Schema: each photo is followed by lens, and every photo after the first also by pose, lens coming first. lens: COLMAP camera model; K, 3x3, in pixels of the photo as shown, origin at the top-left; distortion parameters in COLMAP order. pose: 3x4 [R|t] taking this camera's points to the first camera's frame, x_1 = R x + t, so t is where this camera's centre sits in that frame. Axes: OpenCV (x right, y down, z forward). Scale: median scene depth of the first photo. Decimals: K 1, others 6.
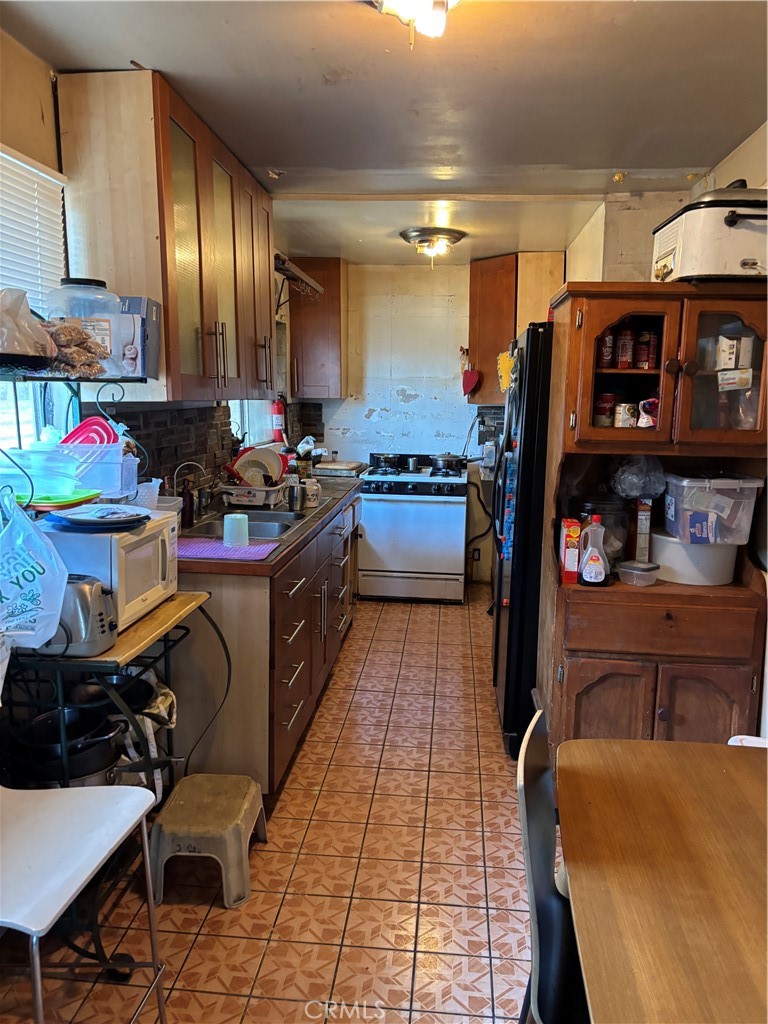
lens RADIAL K [[770.6, 0, 385.8], [0, 770.6, 518.7], [0, 0, 1]] dist [-0.006433, -0.002952]
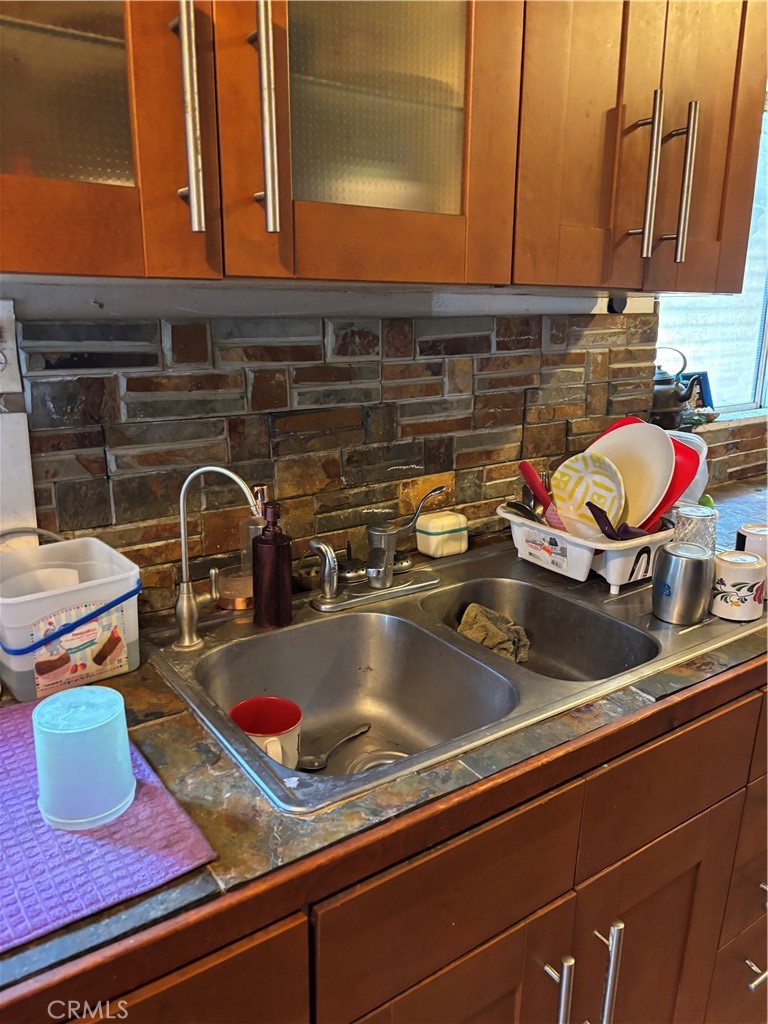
lens RADIAL K [[770.6, 0, 384.9], [0, 770.6, 511.4], [0, 0, 1]] dist [-0.006433, -0.002952]
pose [[0.651214, 0.200697, -0.731875, 0.039118], [-0.127452, 0.979622, 0.155230, -0.085381], [0.748115, -0.007809, 0.663523, 0.599220]]
